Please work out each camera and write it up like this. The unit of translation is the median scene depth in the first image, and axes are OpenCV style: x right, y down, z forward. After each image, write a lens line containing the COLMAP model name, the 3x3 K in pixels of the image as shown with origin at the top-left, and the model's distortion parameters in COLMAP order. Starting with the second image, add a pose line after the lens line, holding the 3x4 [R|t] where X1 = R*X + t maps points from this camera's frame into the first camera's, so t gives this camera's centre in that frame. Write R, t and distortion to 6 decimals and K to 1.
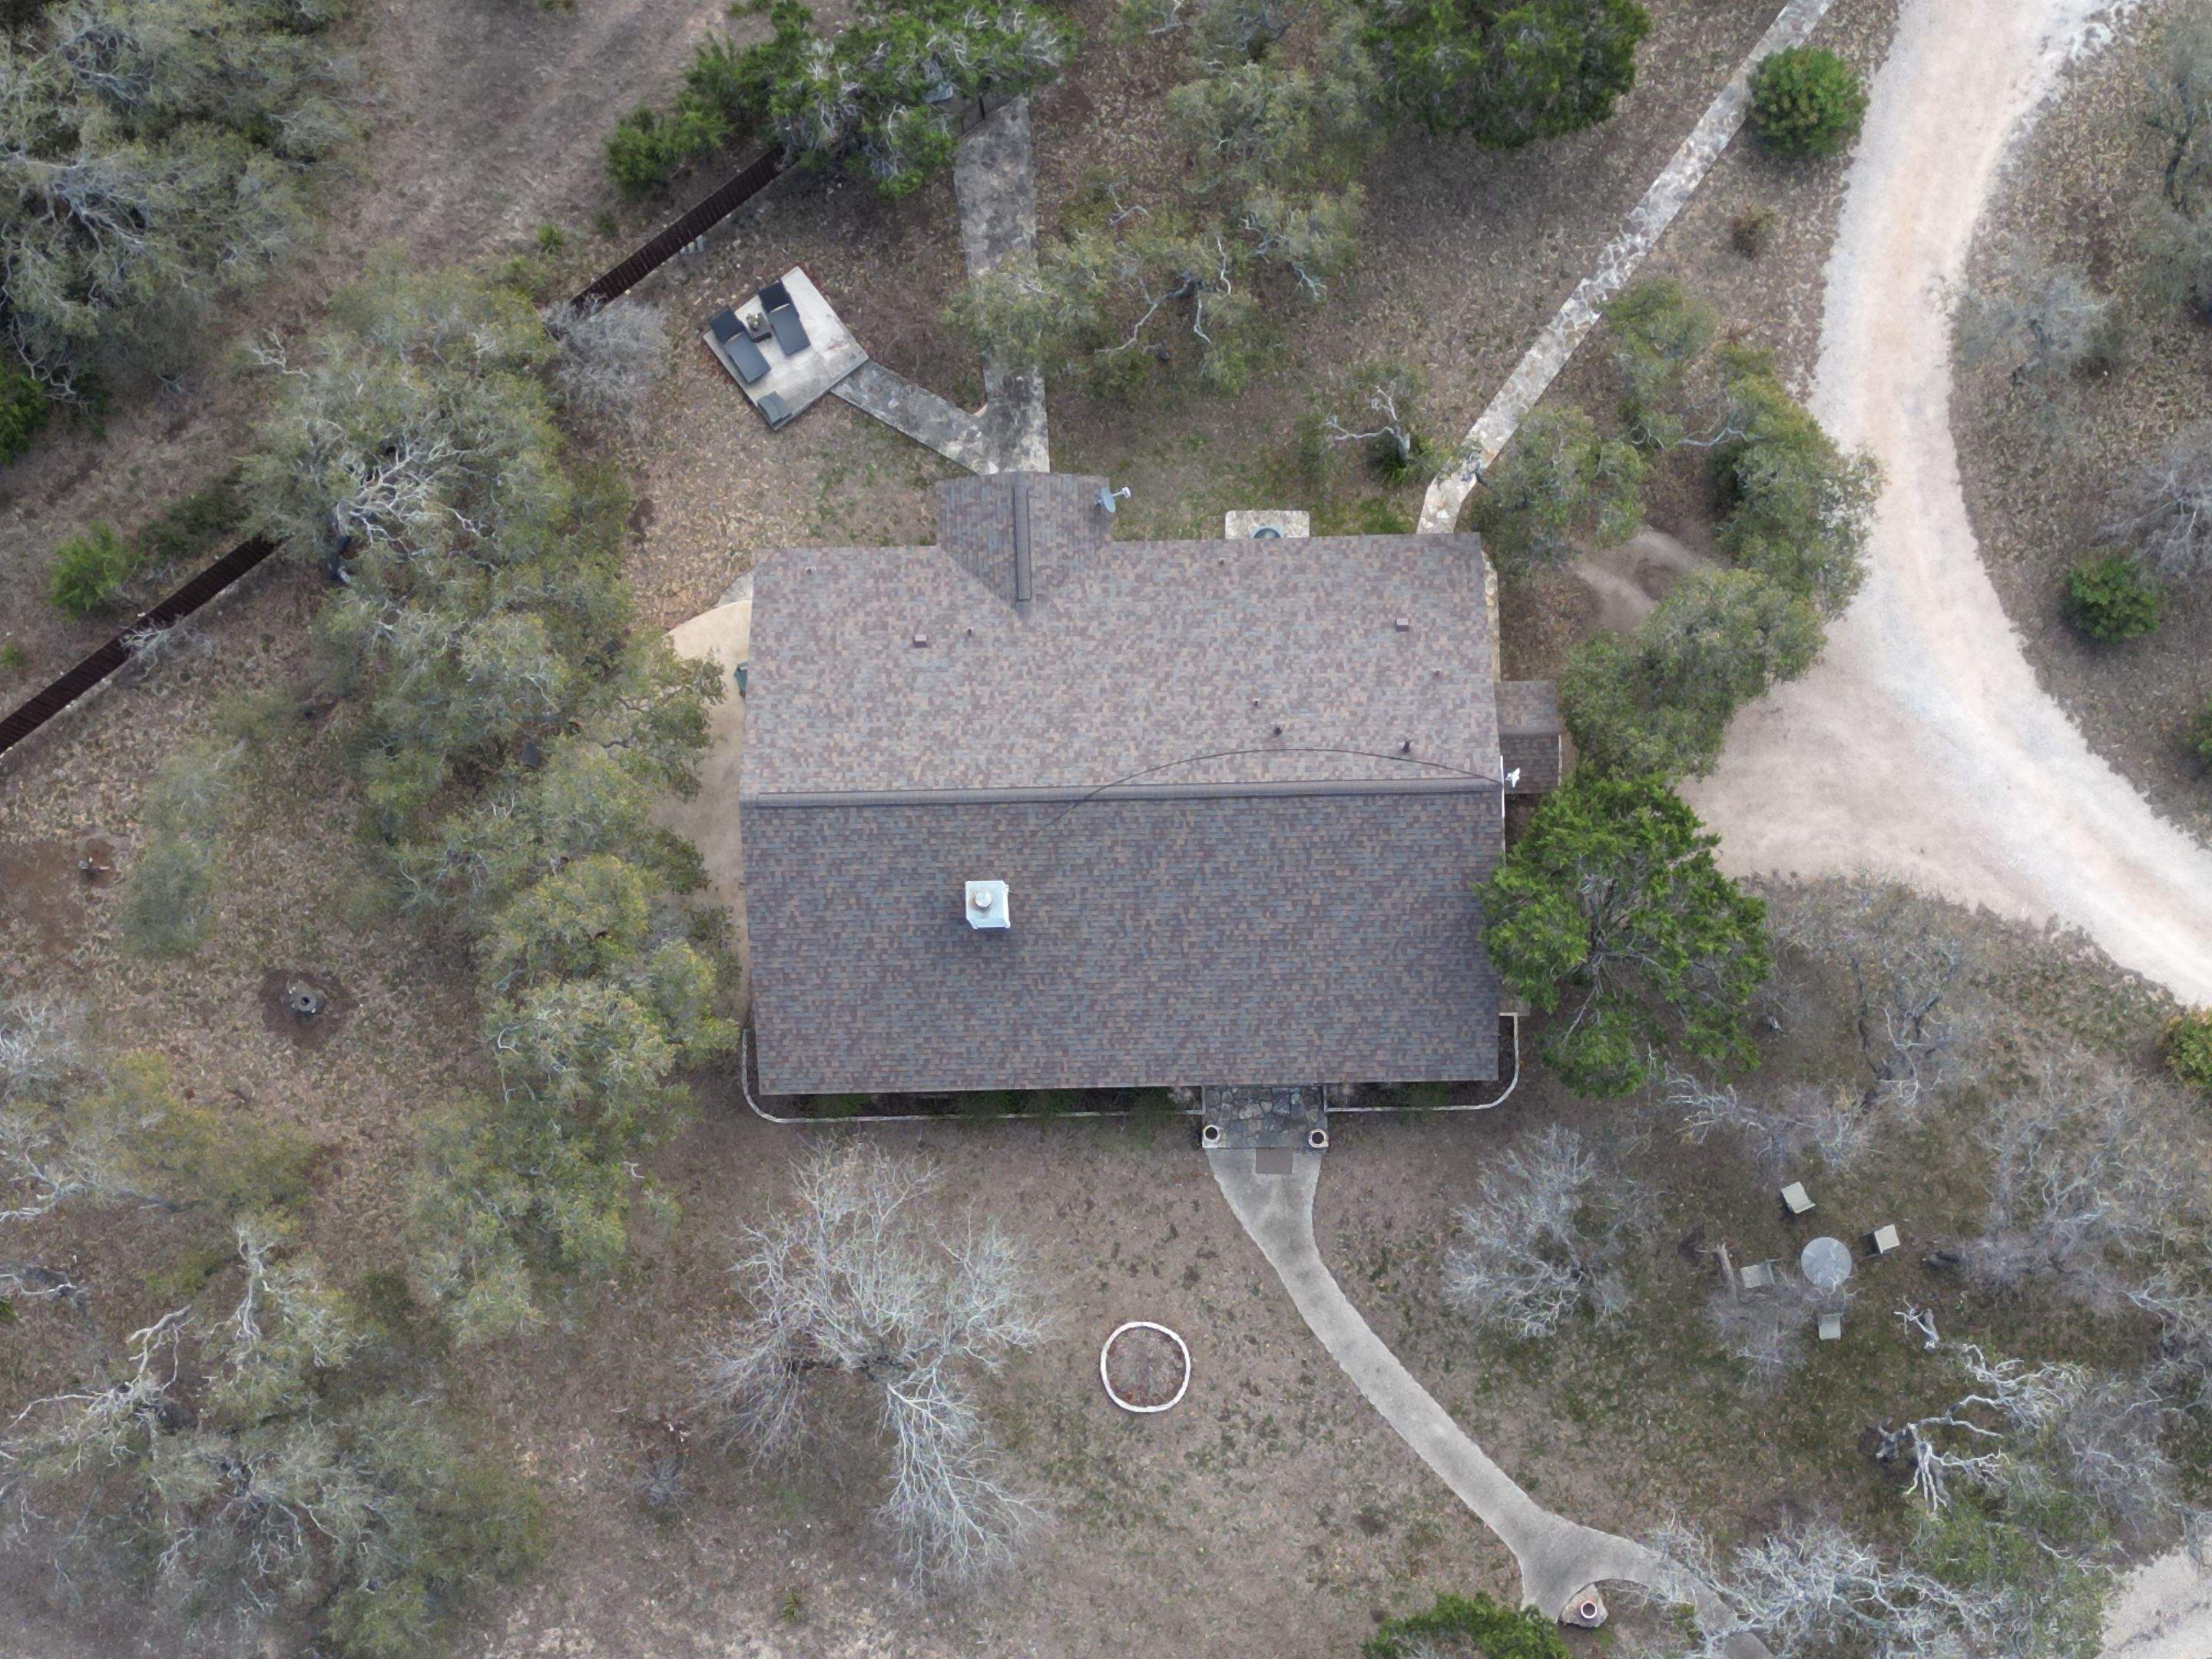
lens RADIAL K [[3064.3, 0, 1090.4], [0, 3064.3, 833.8], [0, 0, 1]] dist [0.108695, 0.000000]
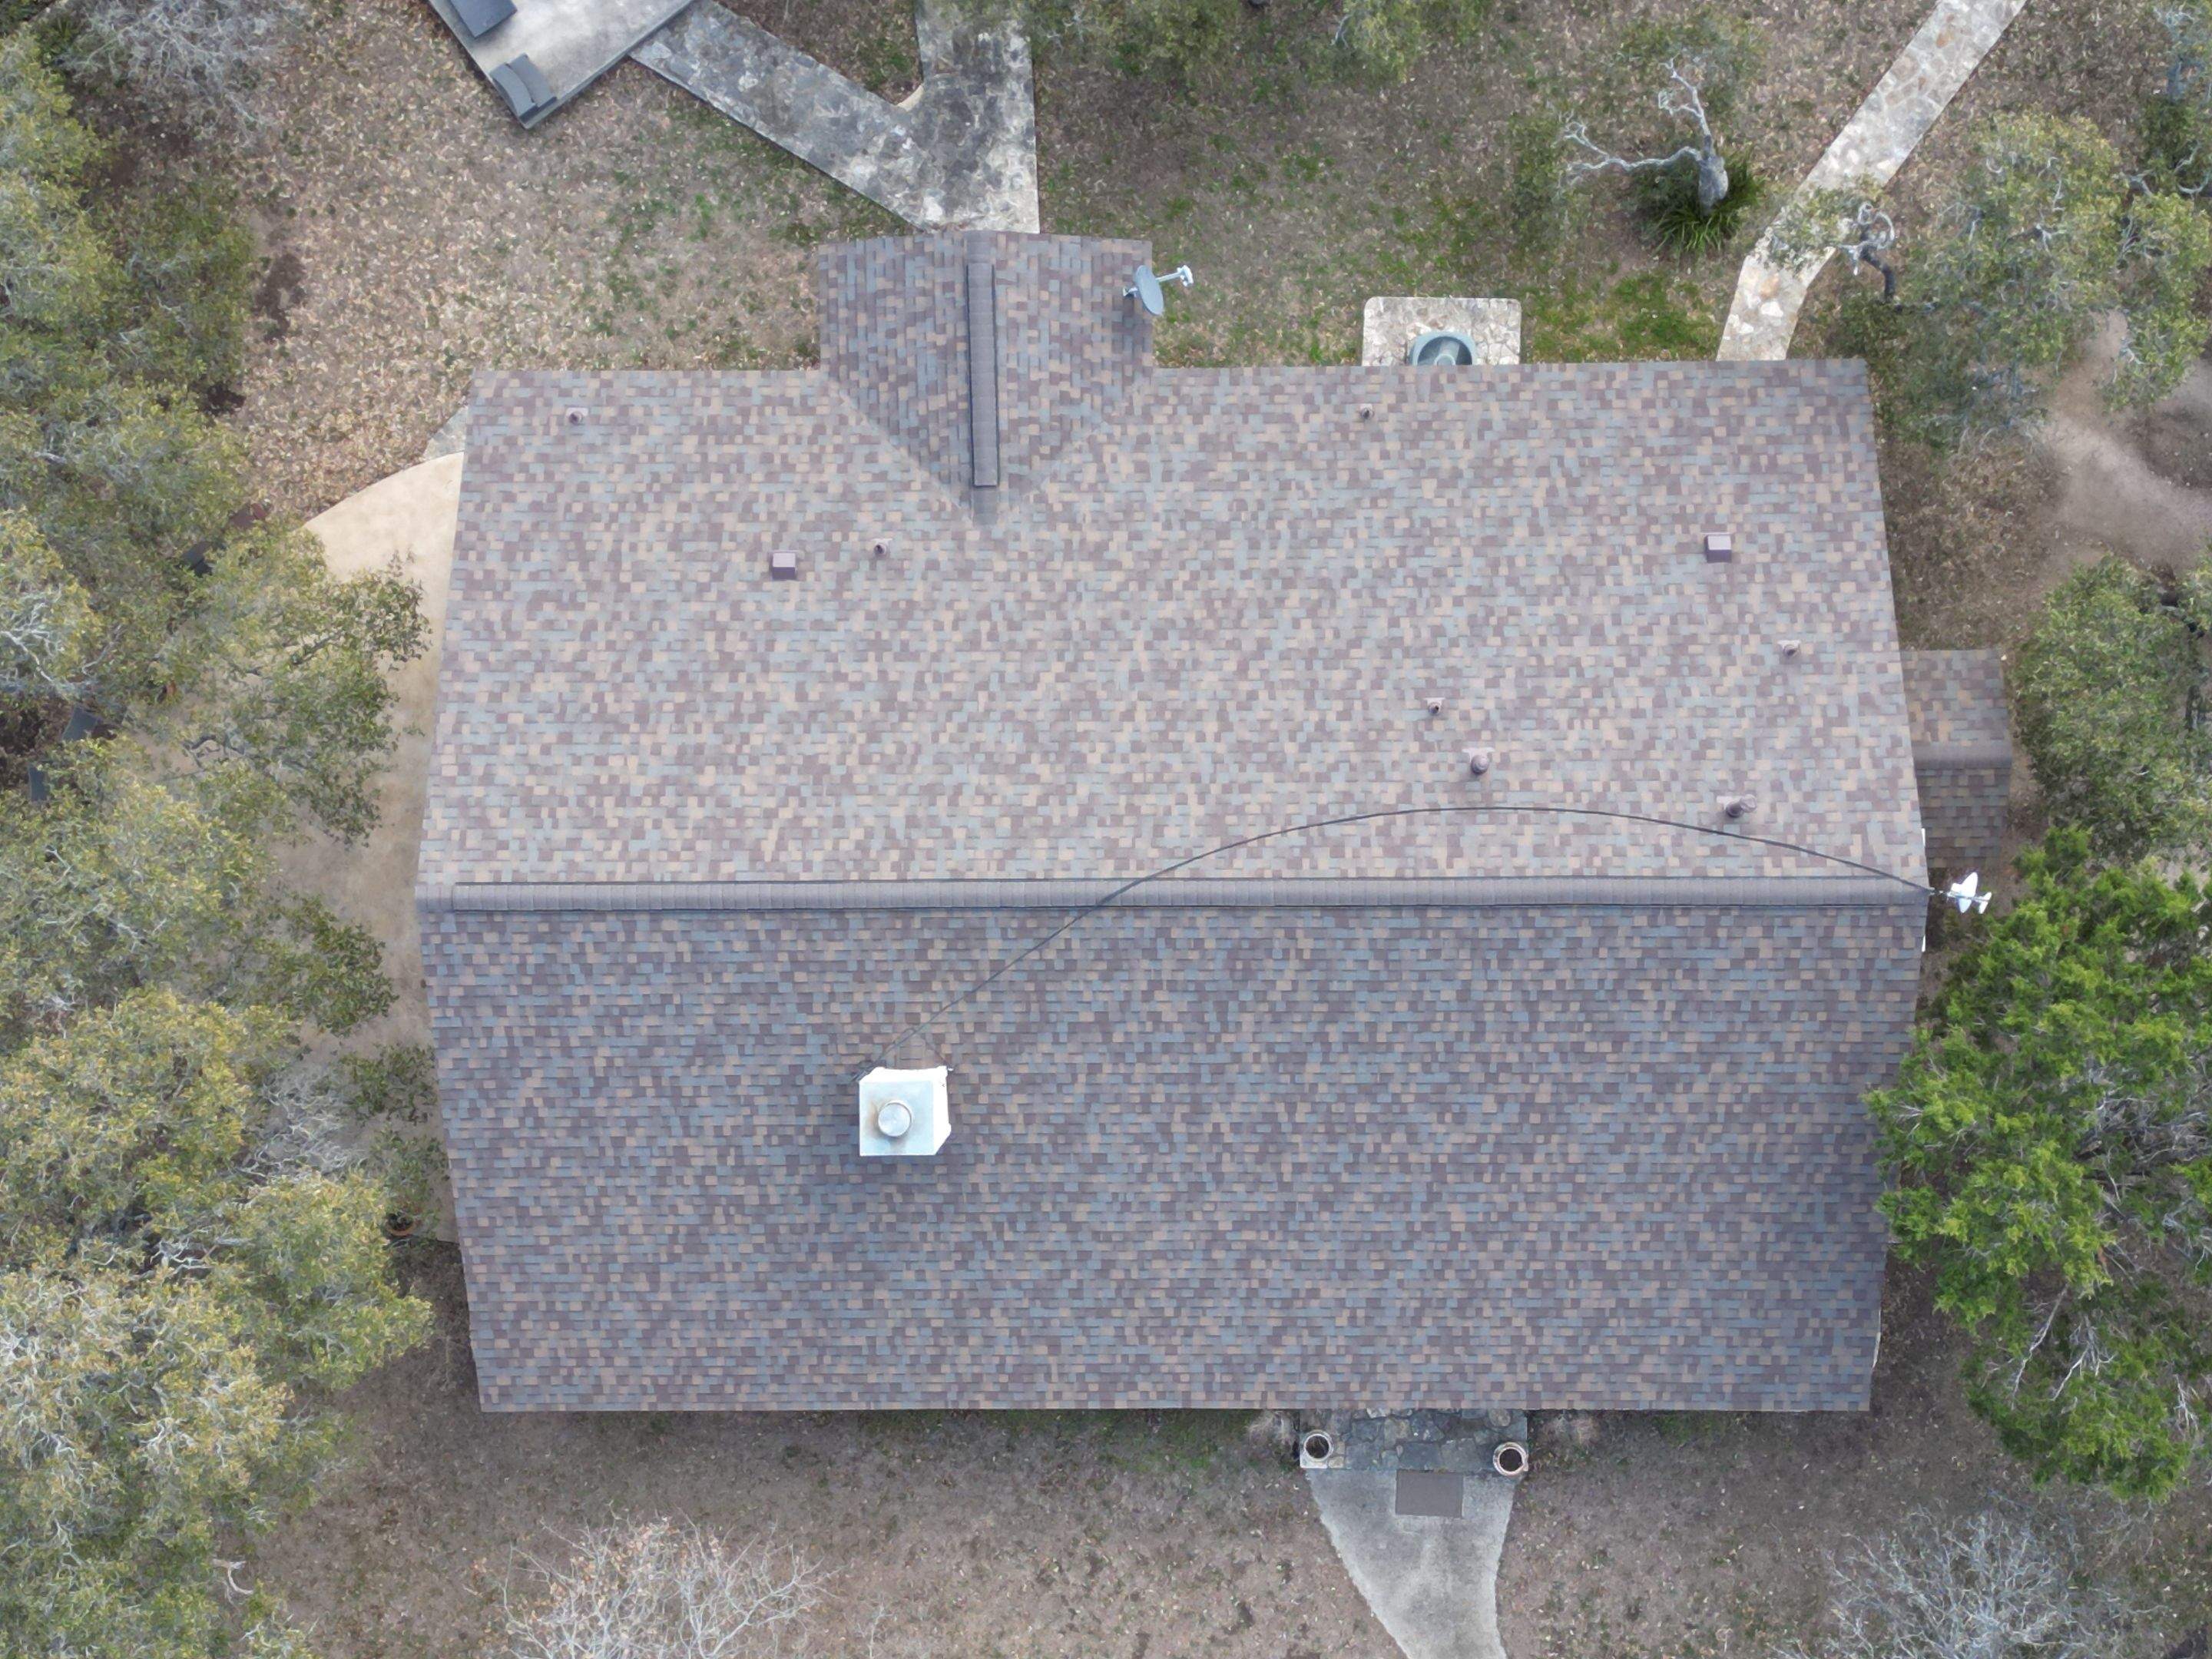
lens RADIAL K [[3064.3, 0, 1099.3], [0, 3064.3, 822.0], [0, 0, 1]] dist [0.108695, 0.000000]
pose [[0.999900, 0.013075, 0.005460, -0.004343], [-0.013654, 0.992108, 0.124641, -0.083050], [-0.003787, -0.124703, 0.992187, 0.466864]]
